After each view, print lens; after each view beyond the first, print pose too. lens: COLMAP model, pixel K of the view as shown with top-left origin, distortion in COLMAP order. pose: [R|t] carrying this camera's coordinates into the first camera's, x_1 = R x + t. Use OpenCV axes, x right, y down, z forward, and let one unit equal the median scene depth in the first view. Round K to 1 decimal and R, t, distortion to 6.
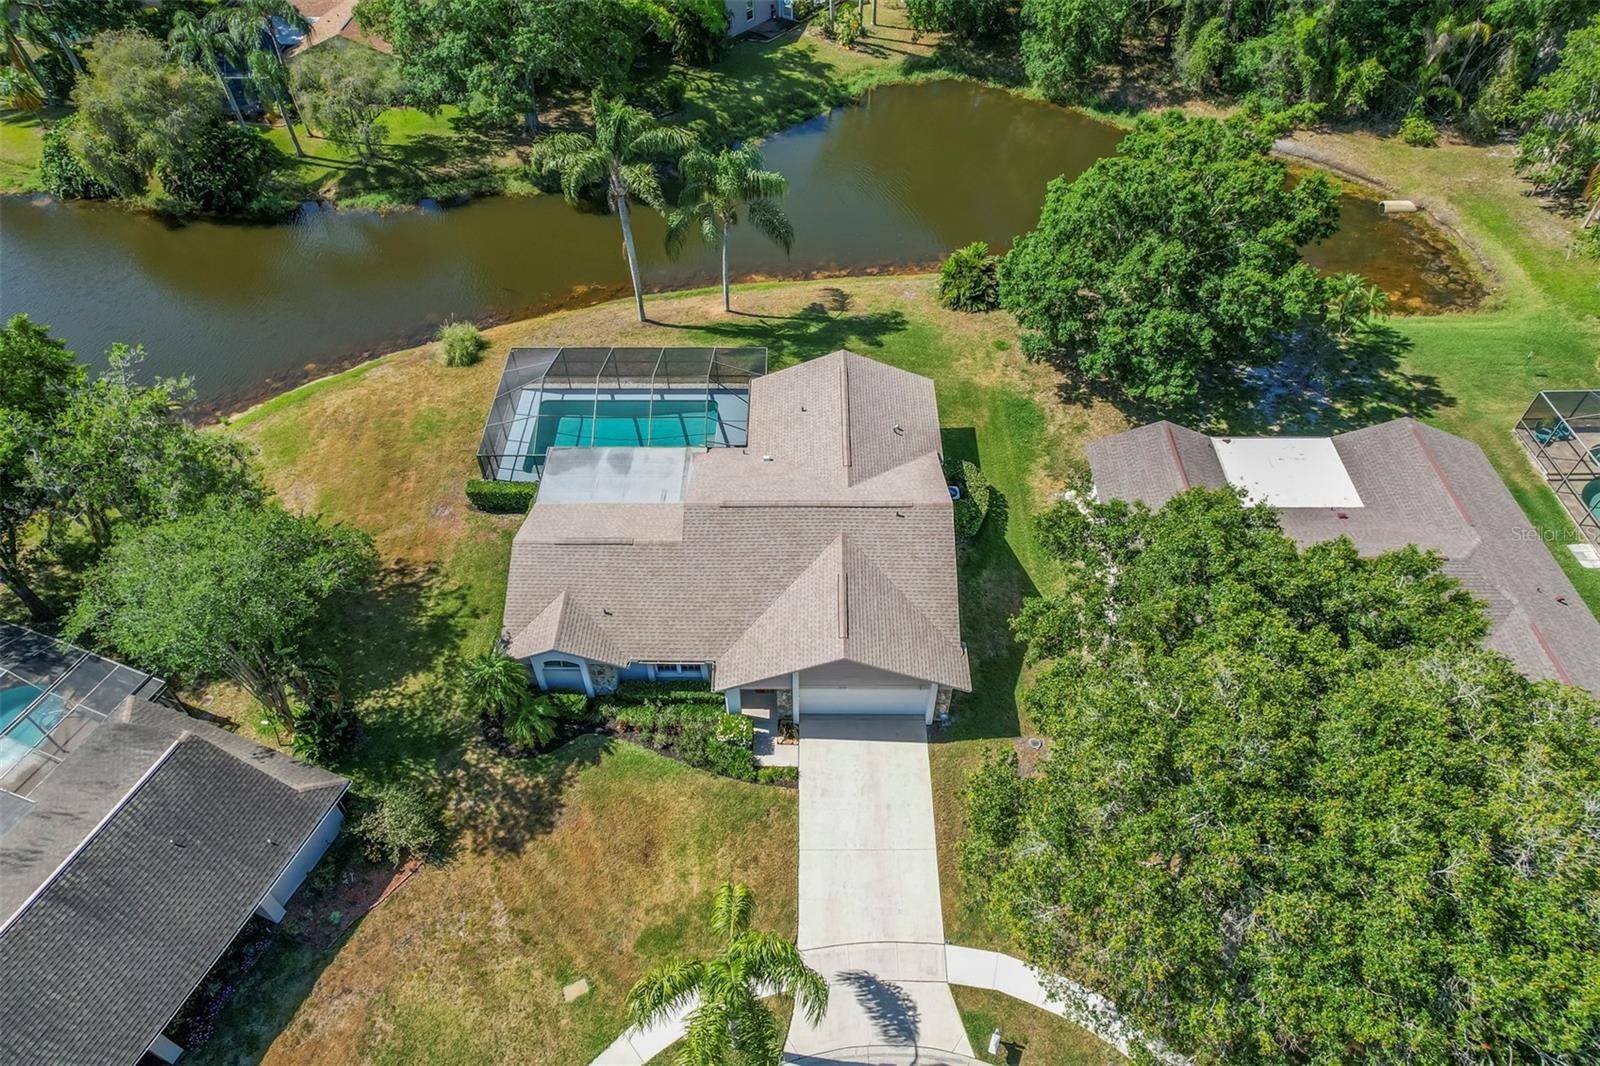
lens RADIAL K [[1008.7, 0, 797.0], [0, 1008.7, 552.9], [0, 0, 1]] dist [-0.054939, 0.070653]
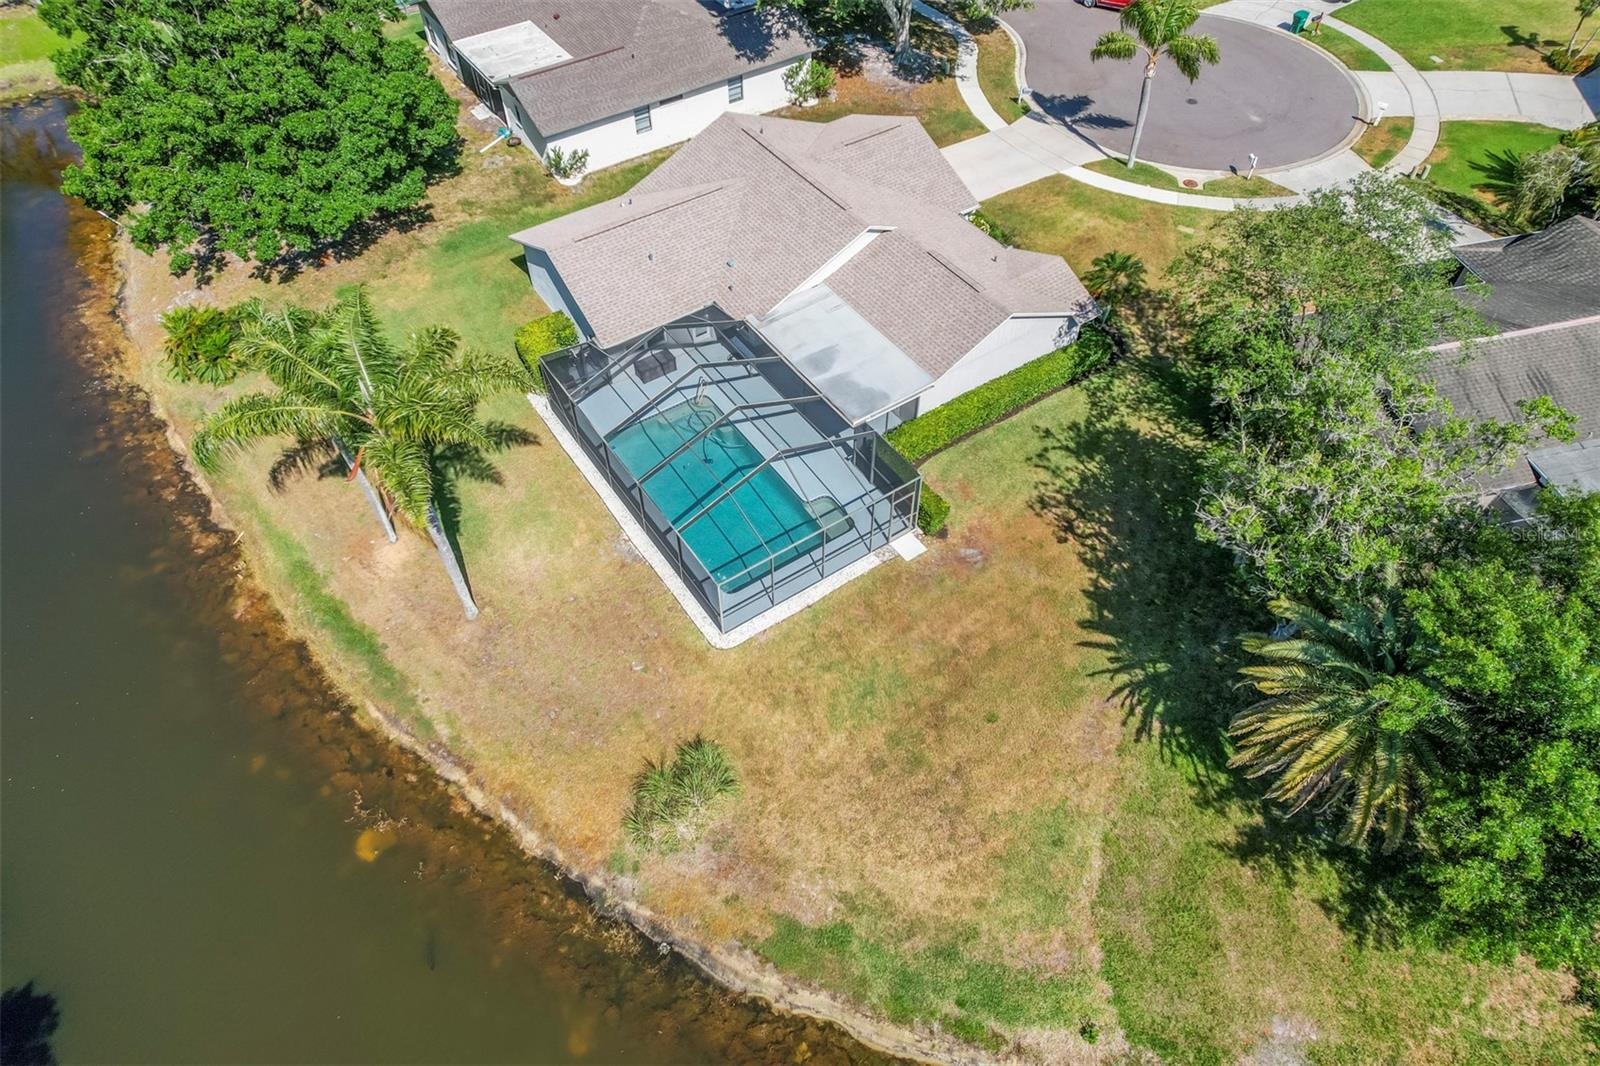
lens RADIAL K [[1038.3, 0, 801.0], [0, 1038.3, 531.0], [0, 0, 1]] dist [-0.058727, 0.080076]
pose [[-0.572228, -0.621181, 0.535433, -0.834259], [0.617701, 0.102995, 0.779639, -0.881823], [-0.539445, 0.776869, 0.324767, 0.988031]]
